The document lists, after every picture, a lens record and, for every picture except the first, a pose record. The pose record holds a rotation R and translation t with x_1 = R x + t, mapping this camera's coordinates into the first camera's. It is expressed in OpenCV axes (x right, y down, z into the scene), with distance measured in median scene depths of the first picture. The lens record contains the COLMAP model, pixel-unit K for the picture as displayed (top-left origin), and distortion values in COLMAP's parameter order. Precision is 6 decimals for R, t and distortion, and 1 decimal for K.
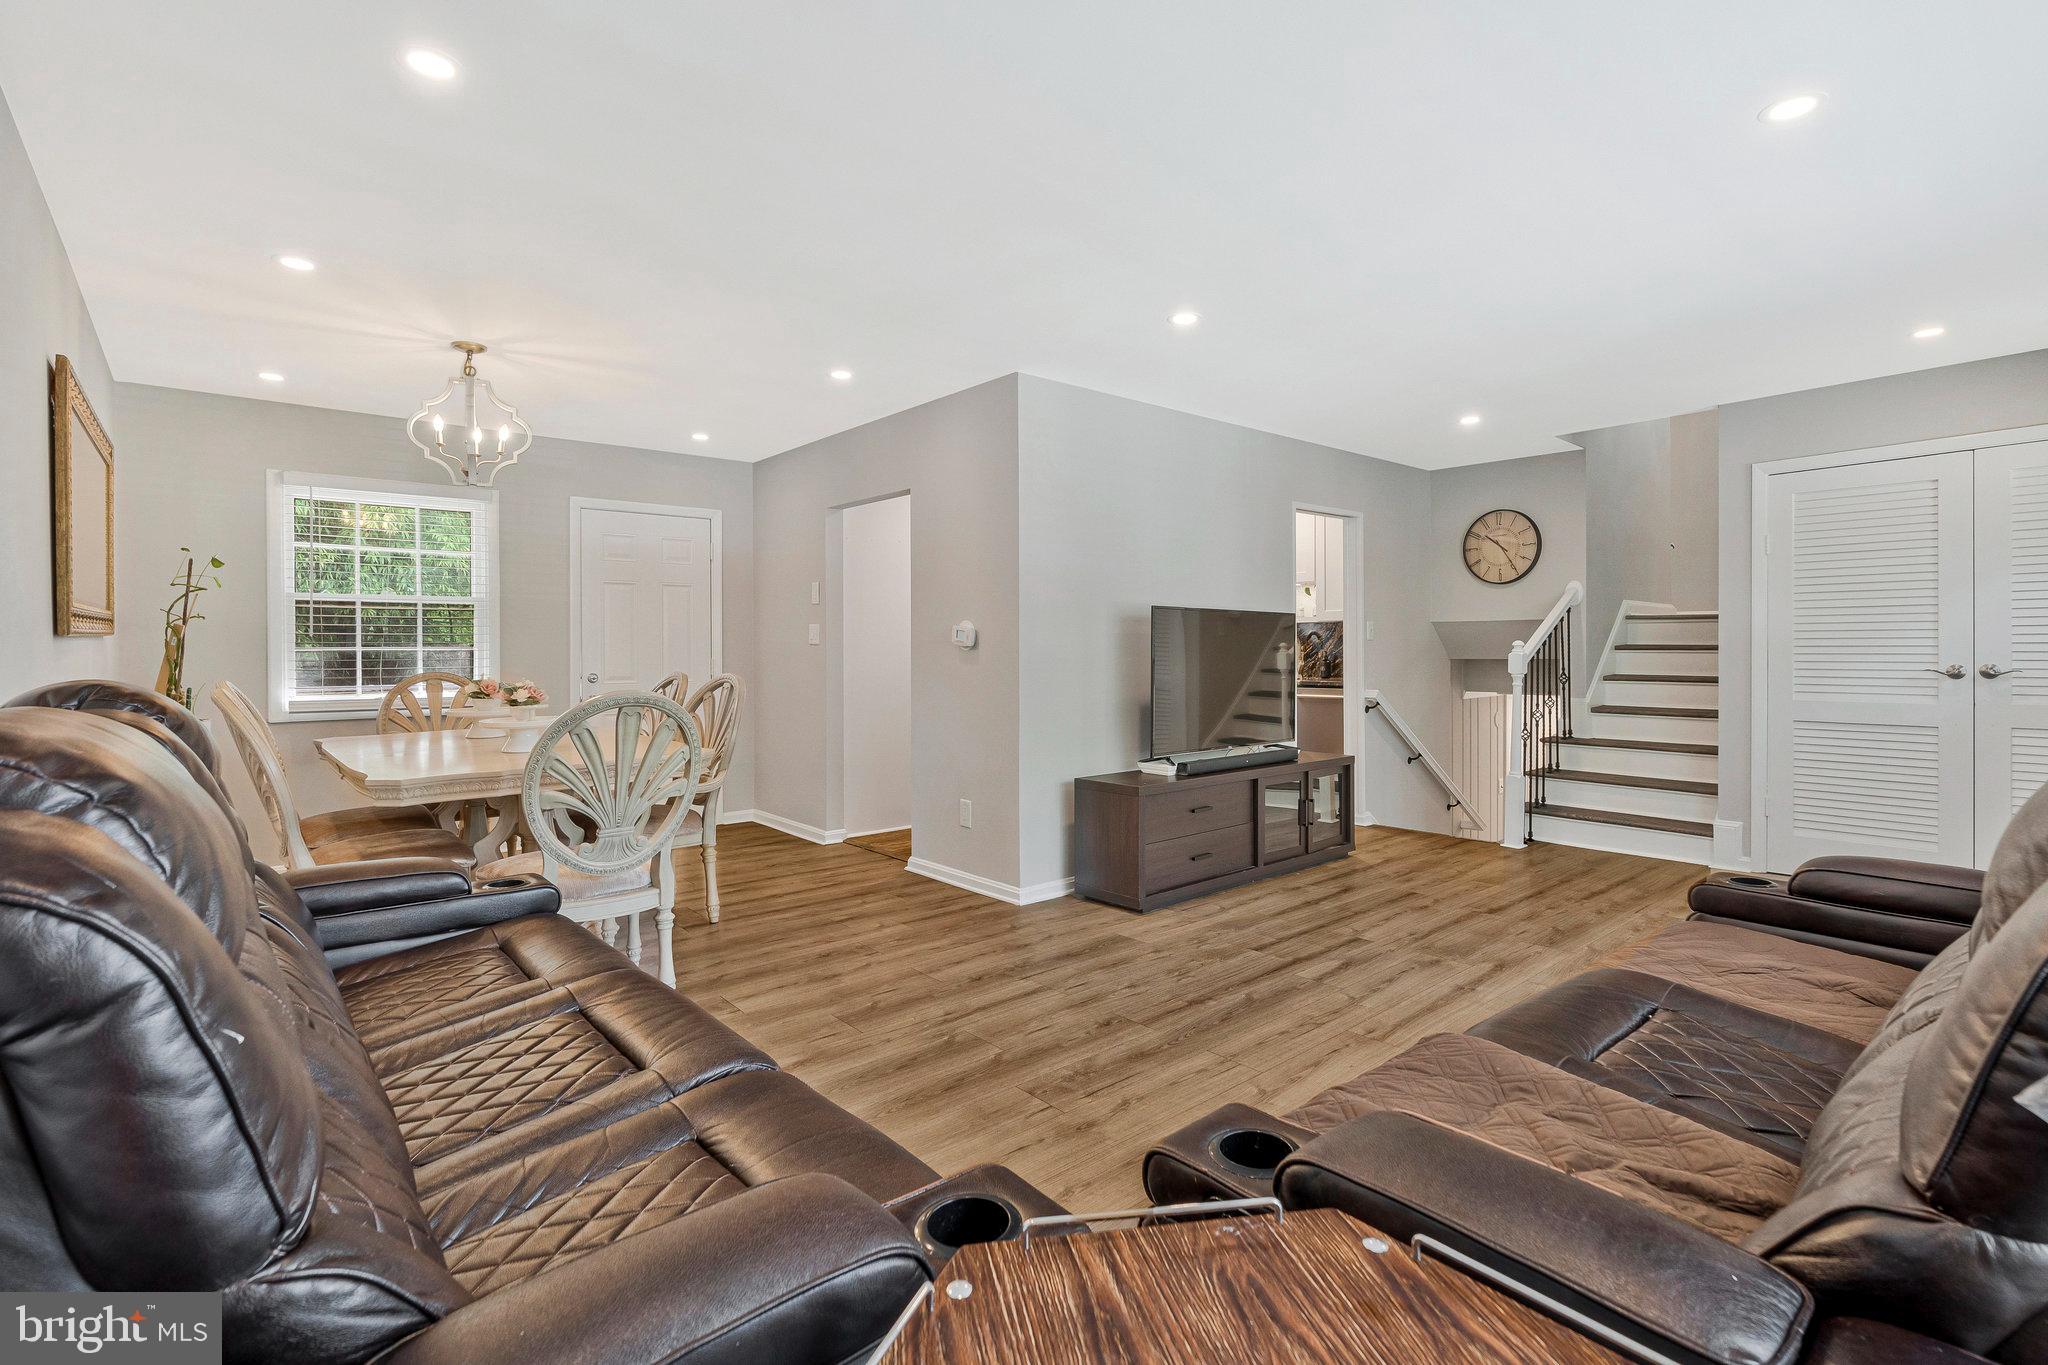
lens RADIAL K [[960.0, 0, 1033.4], [0, 960.0, 651.5], [0, 0, 1]] dist [-0.014915, 0.000371]
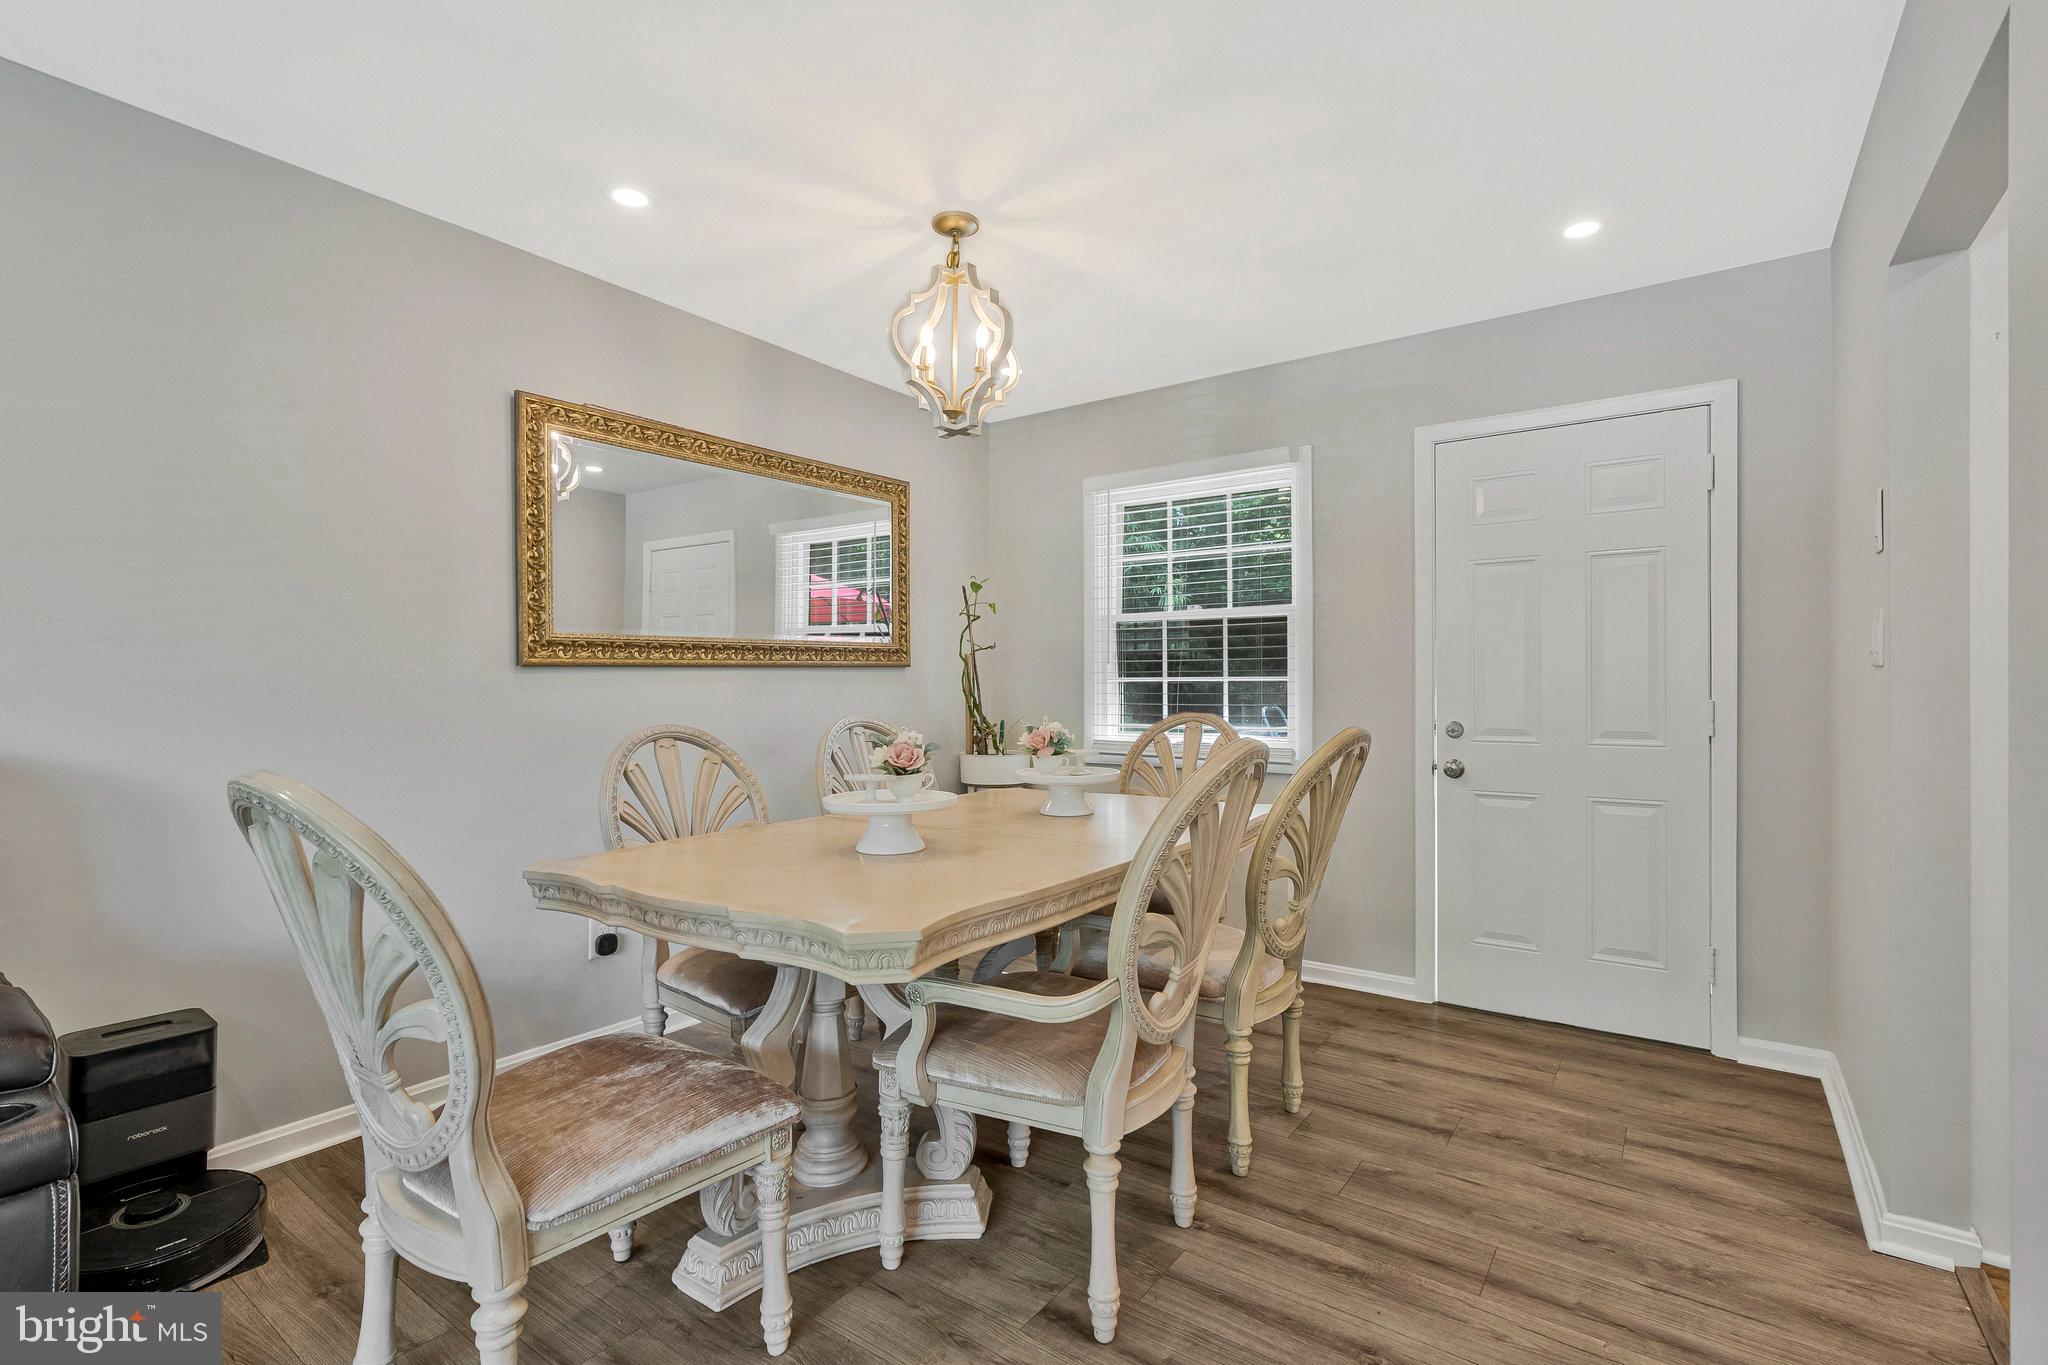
lens RADIAL K [[924.5, 0, 1043.8], [0, 924.5, 674.1], [0, 0, 1]] dist [0.001954, 0.000455]
pose [[0.239554, -0.002227, -0.970881, 0.045386], [0.002629, 0.999995, -0.001645, -0.008756], [0.970880, -0.002159, 0.239558, 0.965329]]
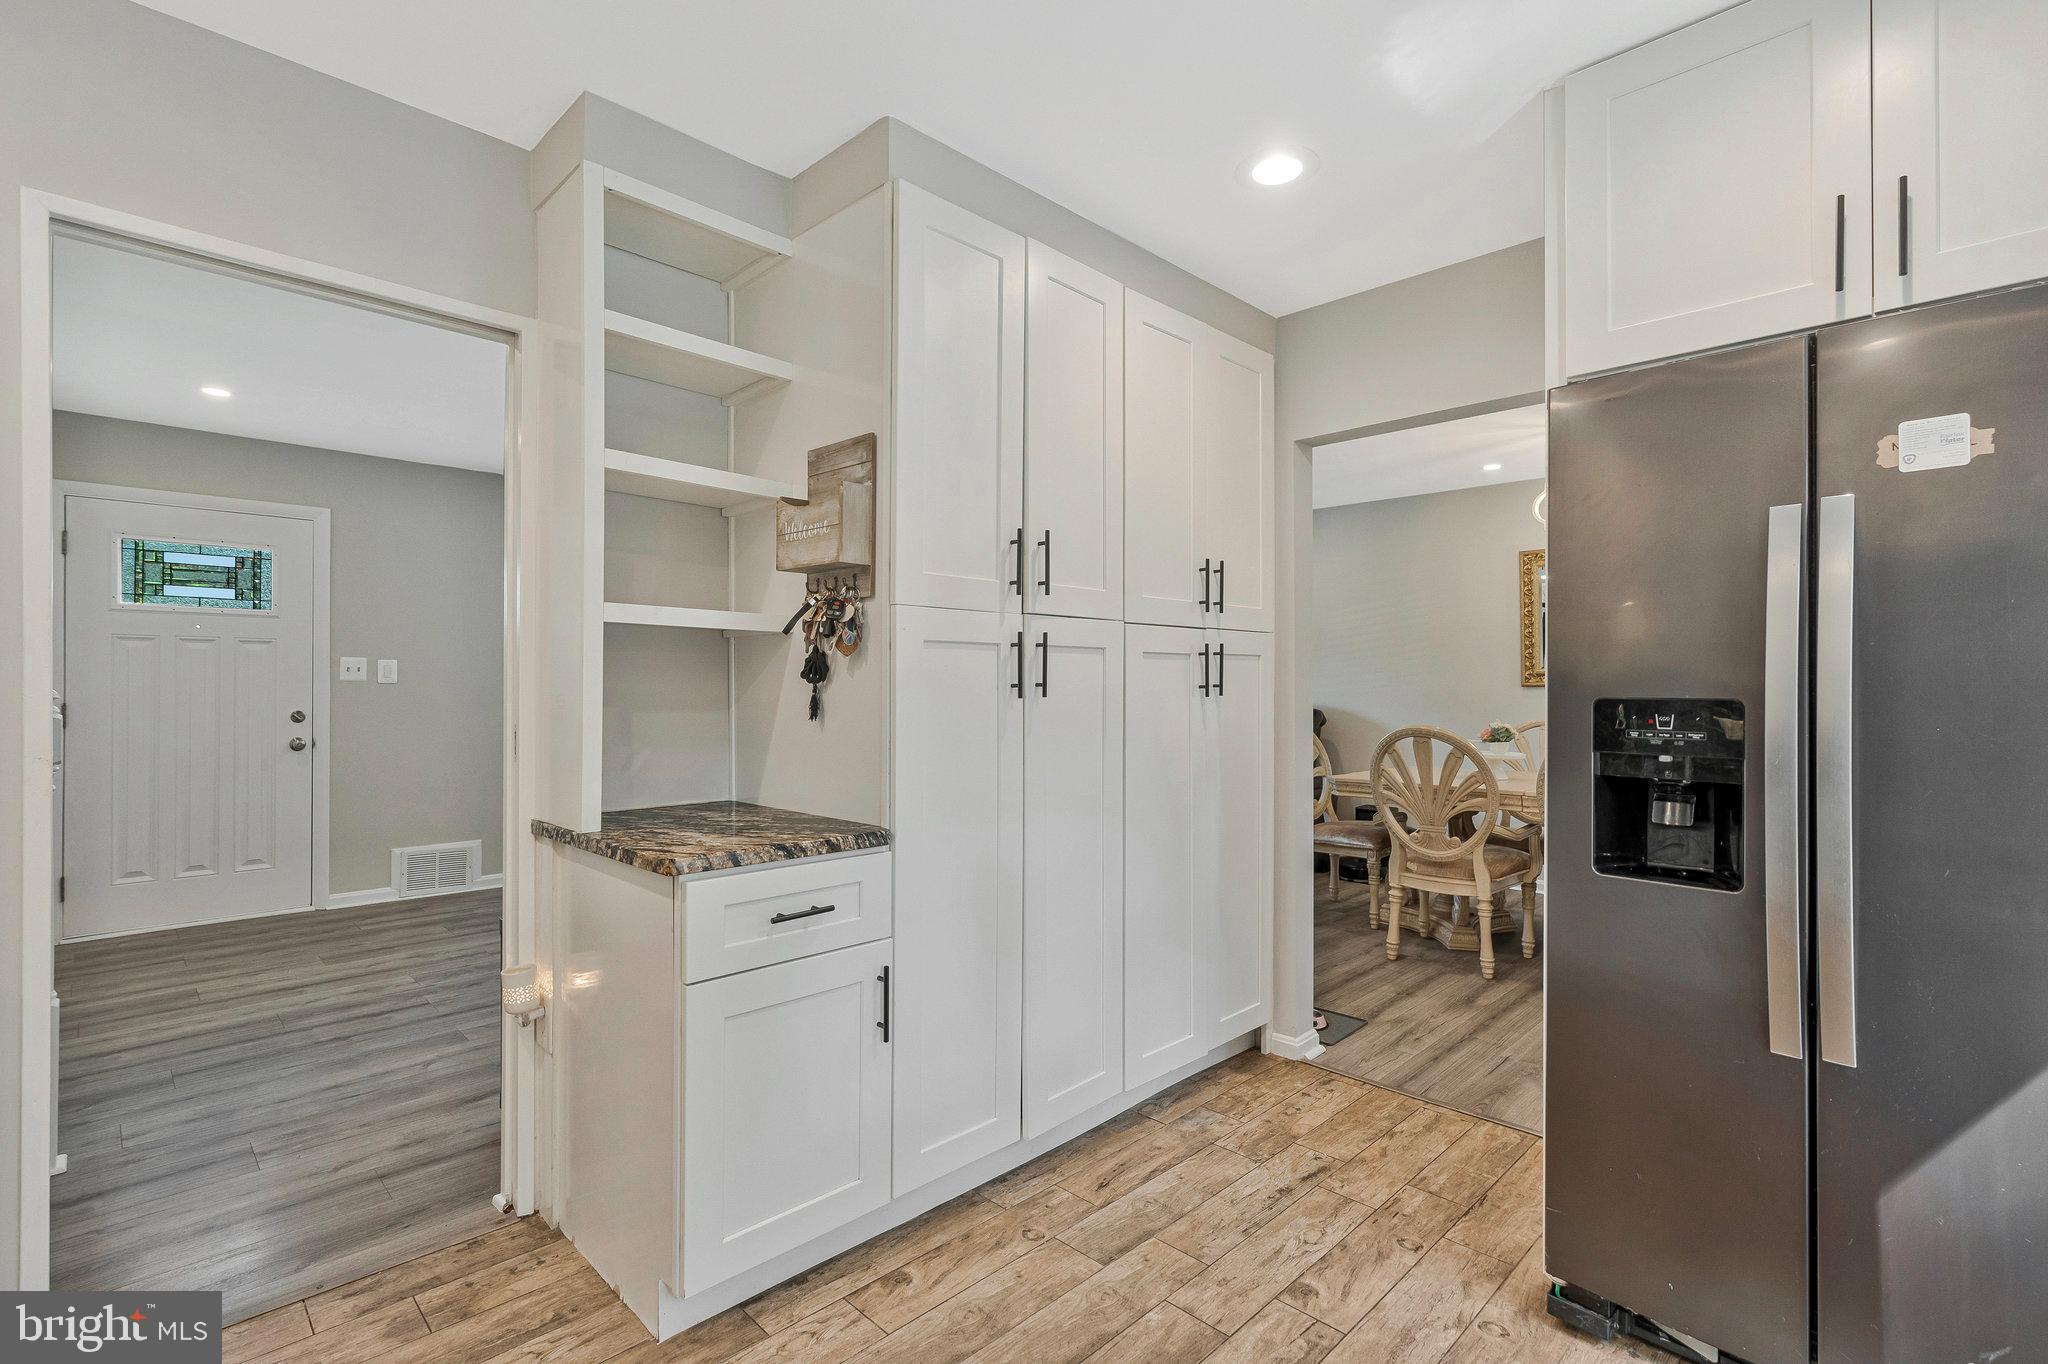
lens RADIAL K [[934.8, 0, 1032.4], [0, 934.8, 676.2], [0, 0, 1]] dist [-0.002118, 0.000952]
pose [[-0.997325, -0.003086, -0.073026, 0.131444], [-0.002411, 0.999954, -0.009329, -0.018430], [0.073051, -0.009128, -0.997286, 2.179144]]
